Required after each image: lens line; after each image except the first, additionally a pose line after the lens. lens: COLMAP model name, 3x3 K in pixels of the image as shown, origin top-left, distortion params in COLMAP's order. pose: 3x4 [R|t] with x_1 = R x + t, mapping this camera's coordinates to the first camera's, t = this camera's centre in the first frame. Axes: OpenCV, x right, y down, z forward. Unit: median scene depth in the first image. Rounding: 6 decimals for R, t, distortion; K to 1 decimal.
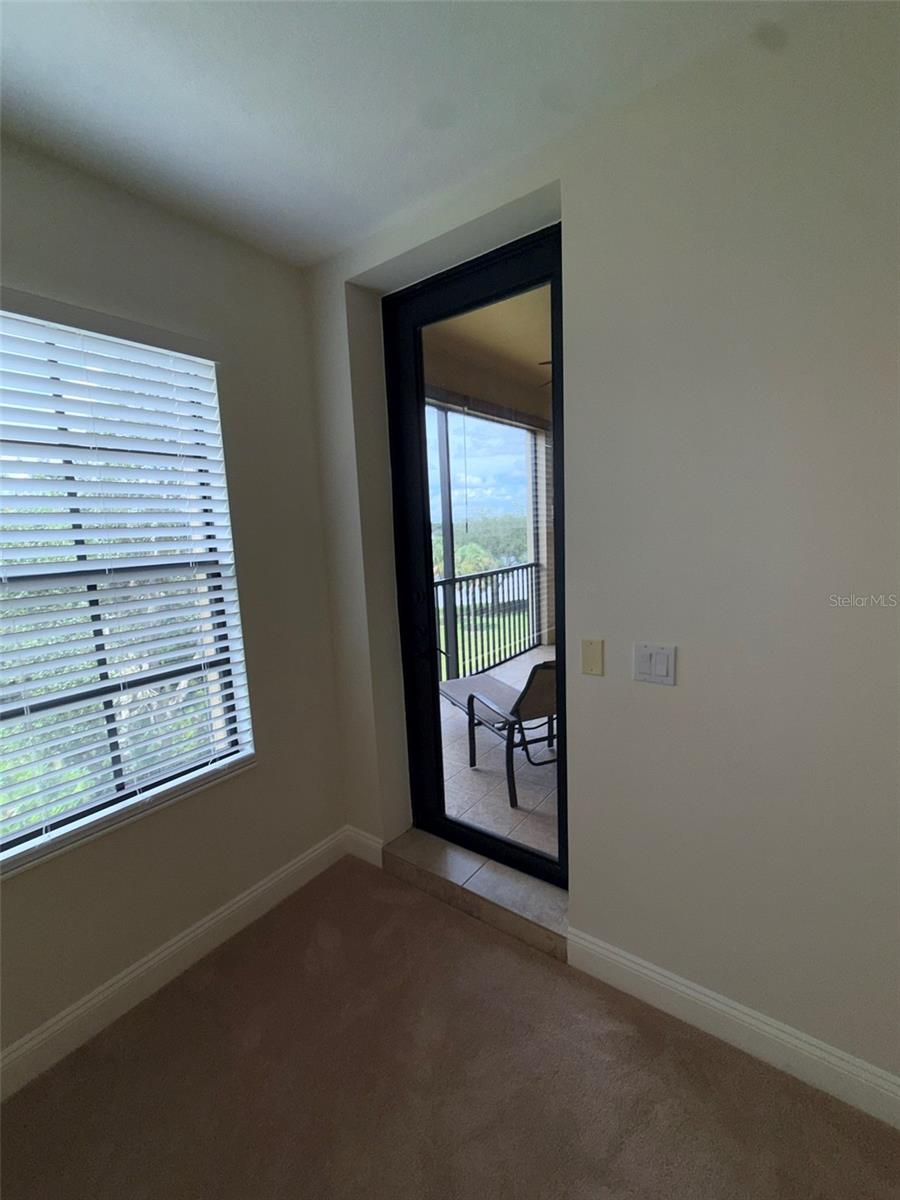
lens RADIAL K [[506.1, 0, 450.0], [0, 506.1, 600.0], [0, 0, 1]] dist [-0.002484, -0.000519]
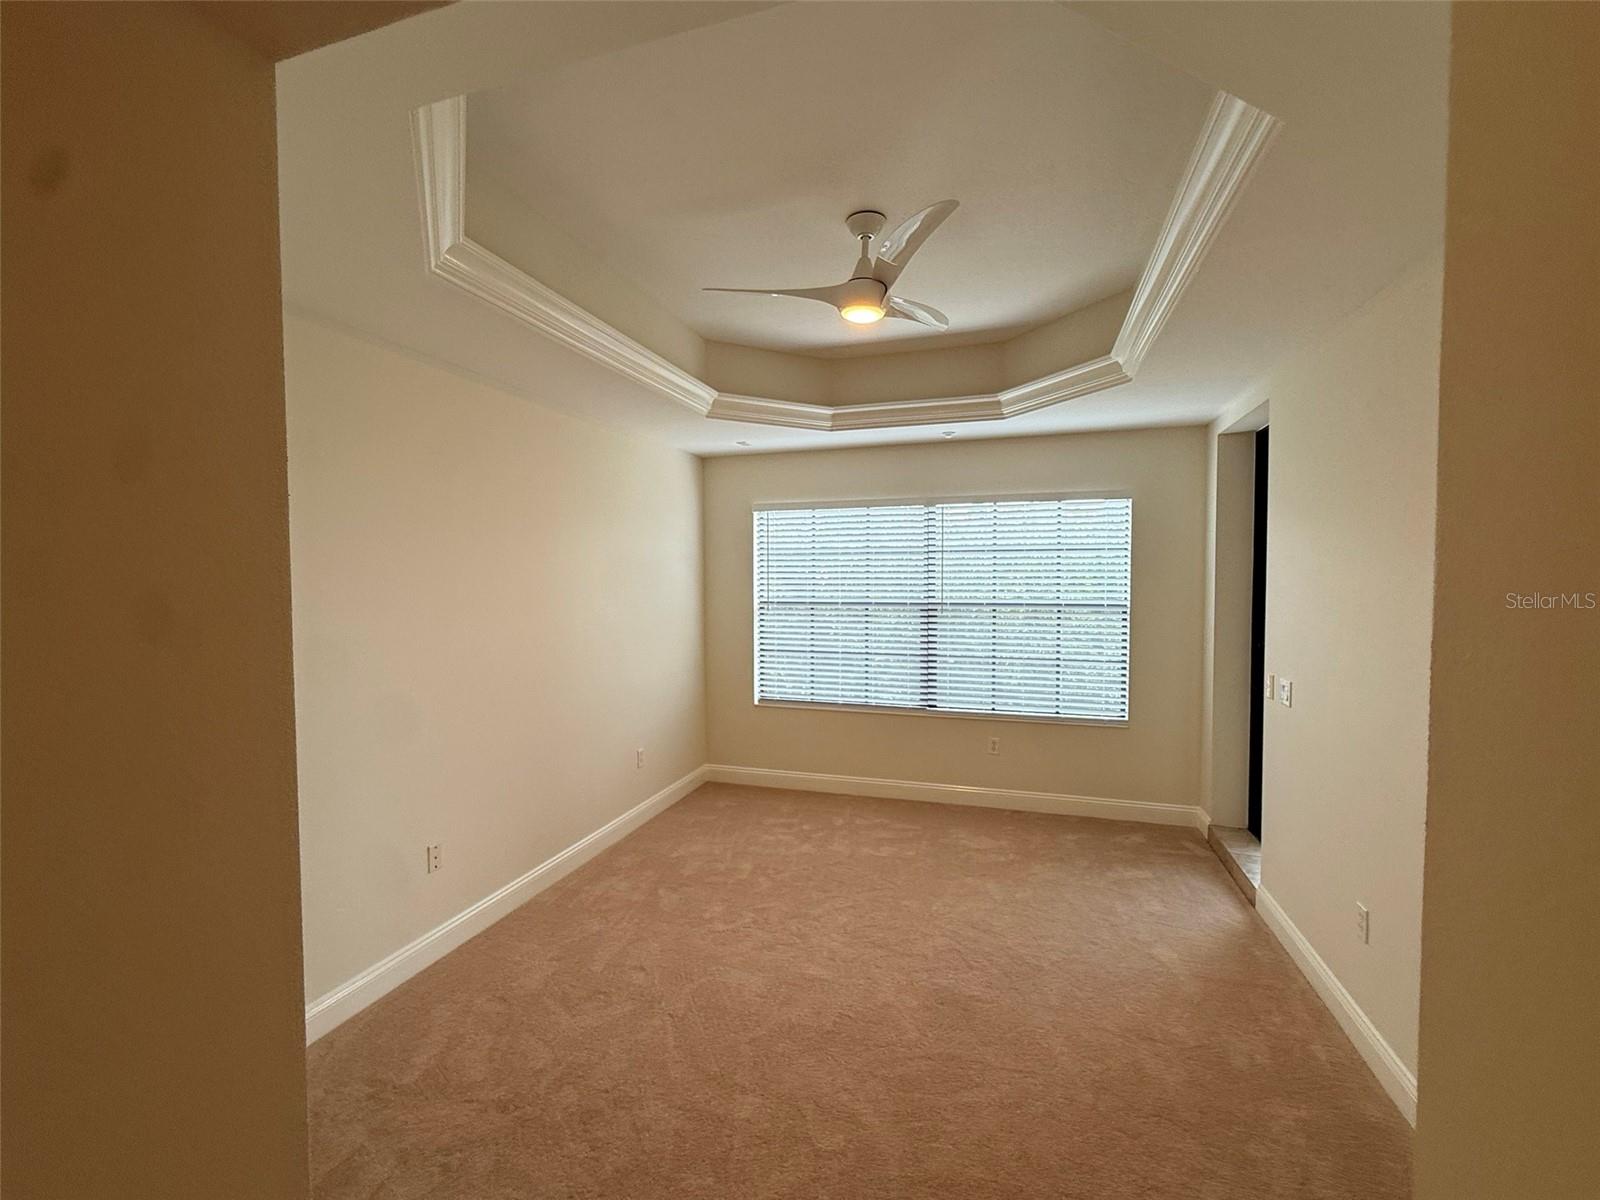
lens RADIAL K [[674.9, 0, 797.7], [0, 674.9, 600.6], [0, 0, 1]] dist [-0.002484, -0.000519]
pose [[0.309722, 0.077430, -0.947669, 1.425540], [-0.147313, 0.988552, 0.032625, -0.002064], [0.939346, 0.129499, 0.317583, -0.828210]]
